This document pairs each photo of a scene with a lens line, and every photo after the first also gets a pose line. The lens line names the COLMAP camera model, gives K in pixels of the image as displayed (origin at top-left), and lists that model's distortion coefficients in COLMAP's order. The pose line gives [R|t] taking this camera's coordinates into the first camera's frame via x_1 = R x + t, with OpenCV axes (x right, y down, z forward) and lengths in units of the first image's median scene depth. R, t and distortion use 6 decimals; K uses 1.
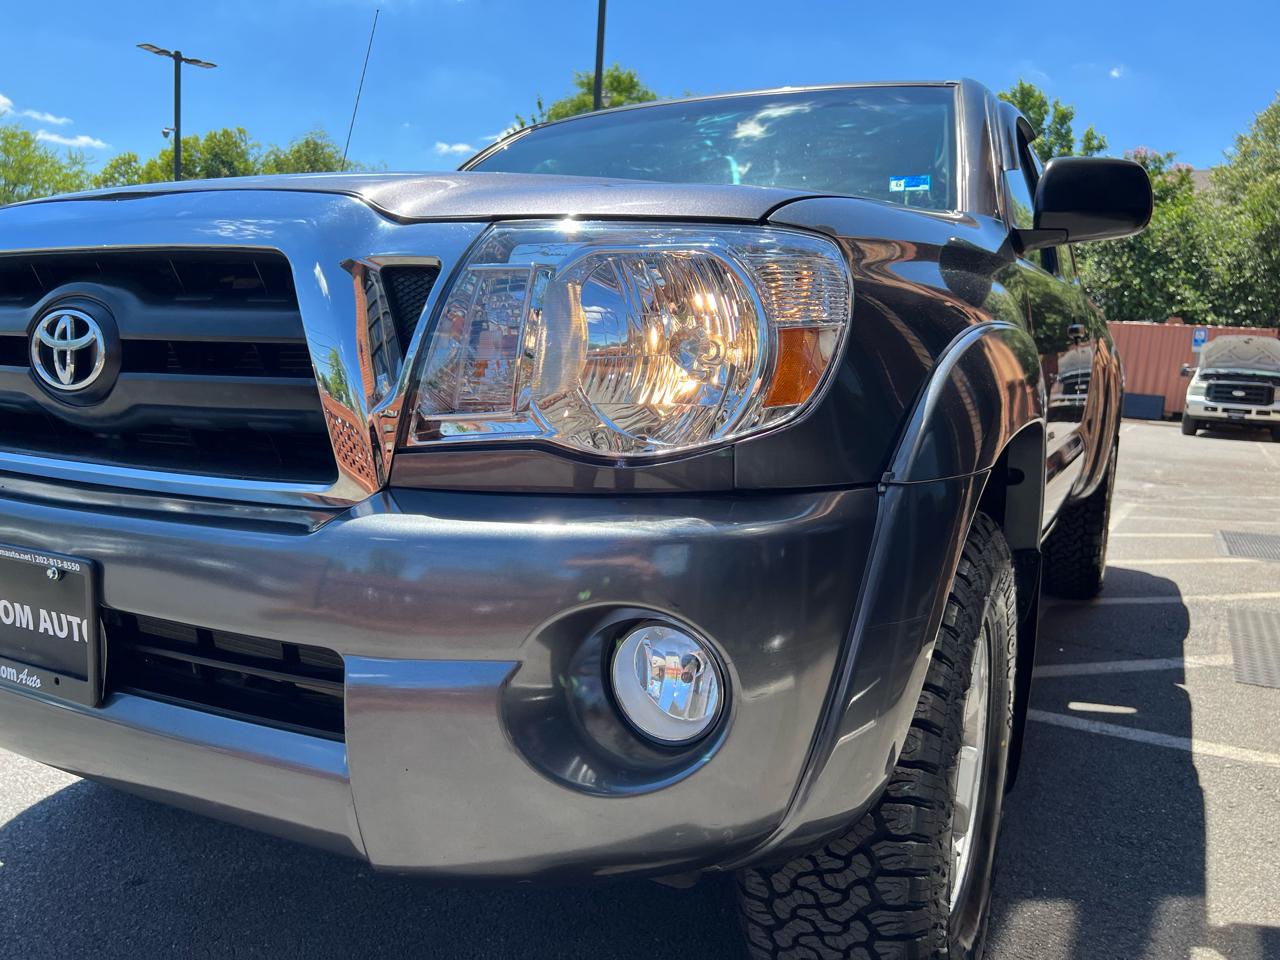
lens RADIAL K [[990.0, 0, 640.1], [0, 990.0, 477.5], [0, 0, 1]] dist [-0.003522, -0.005238]
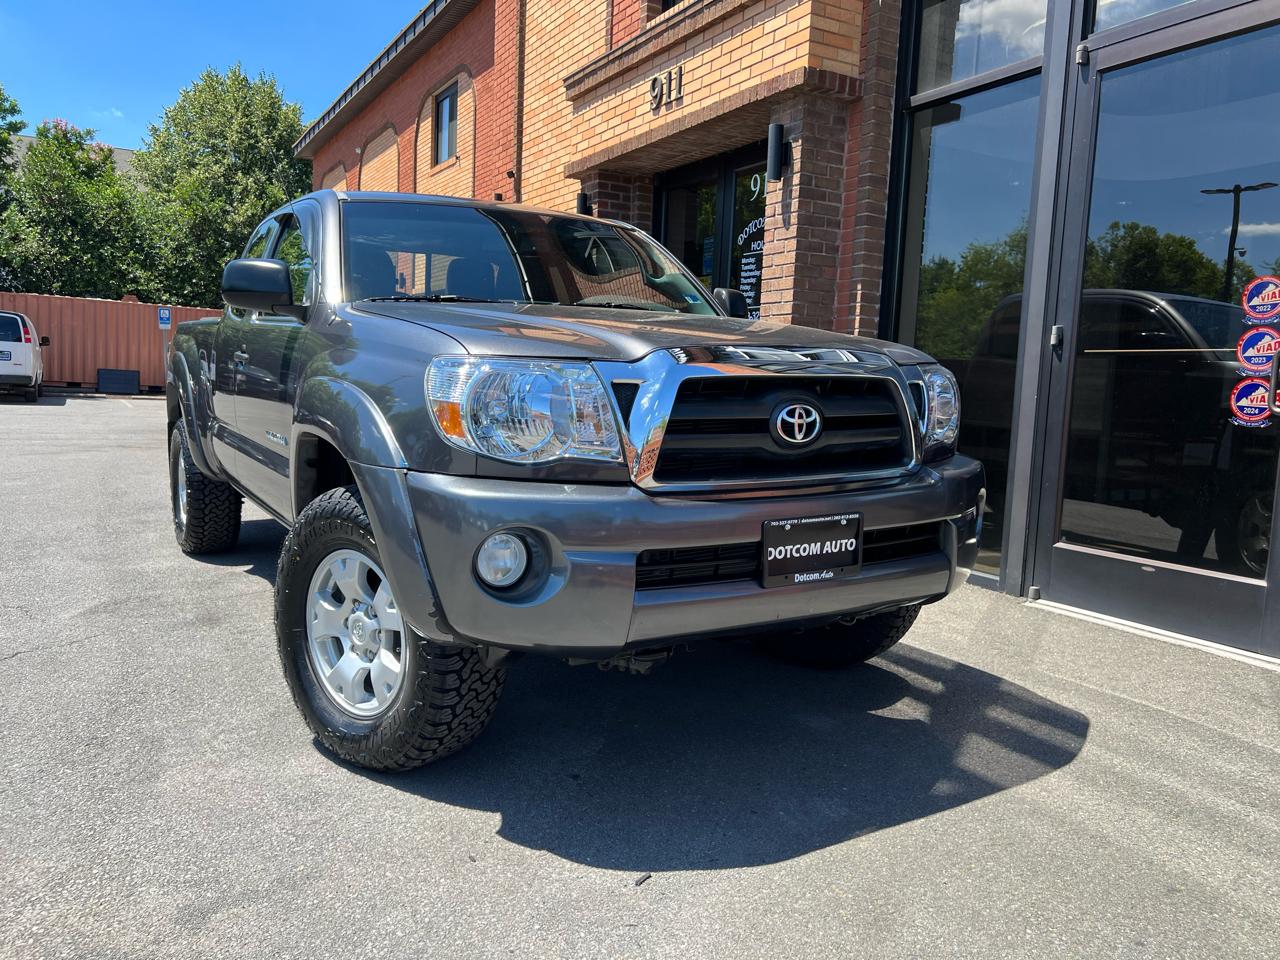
lens RADIAL K [[967.2, 0, 642.4], [0, 967.2, 482.7], [0, 0, 1]] dist [0.041609, -0.049298]
pose [[0.504081, -0.125653, 0.854467, -0.096488], [0.092415, 0.991527, 0.091290, -0.008496], [-0.858698, 0.032948, 0.511422, 0.009090]]
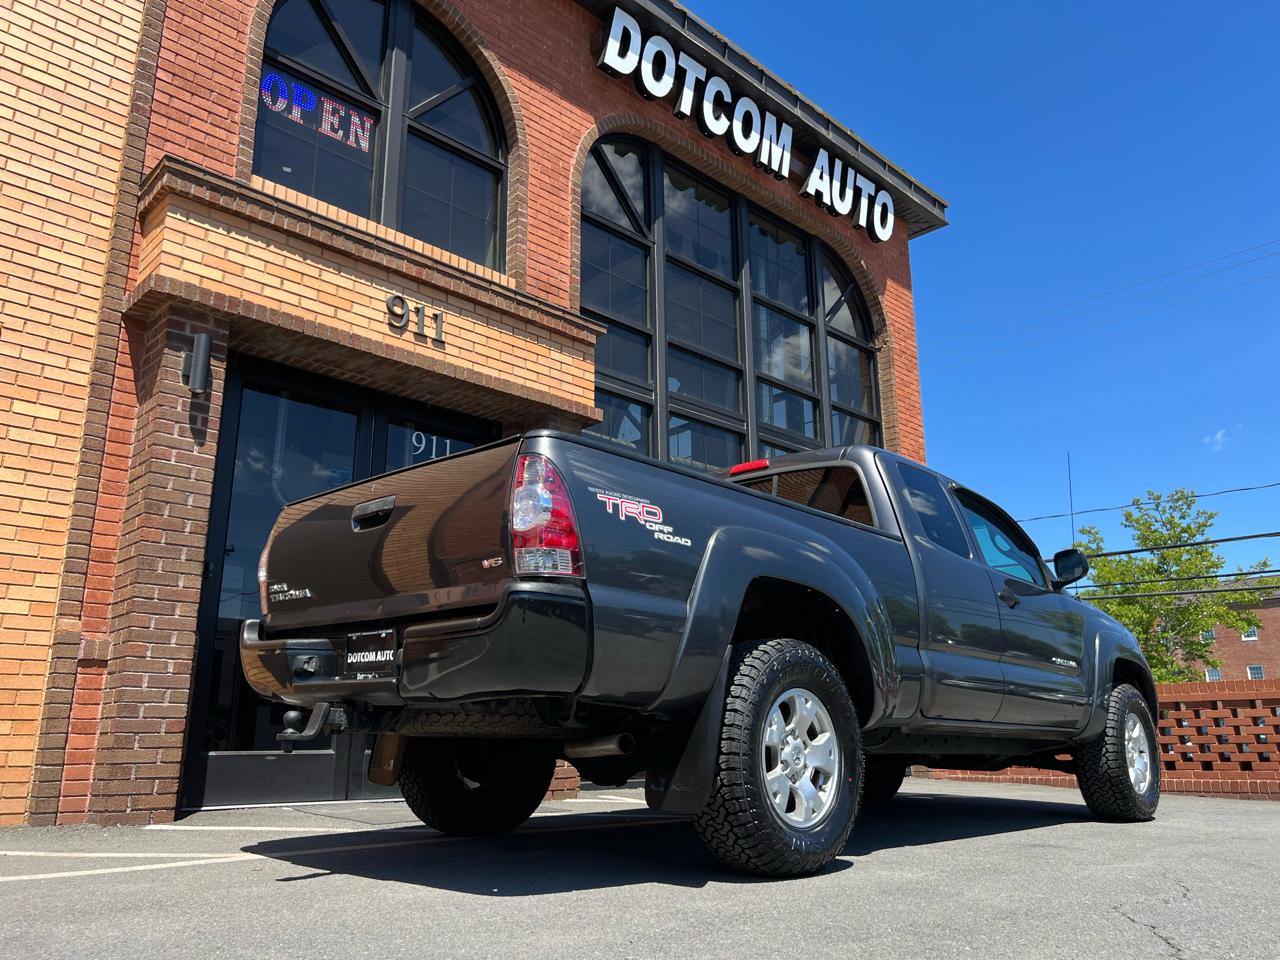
lens RADIAL K [[963.6, 0, 642.0], [0, 963.6, 483.3], [0, 0, 1]] dist [0.046372, -0.050757]
pose [[-0.961260, 0.017957, 0.275057, 0.000443], [-0.018900, 0.991234, -0.130762, -0.015397], [-0.274993, -0.130894, -0.952494, 0.283562]]
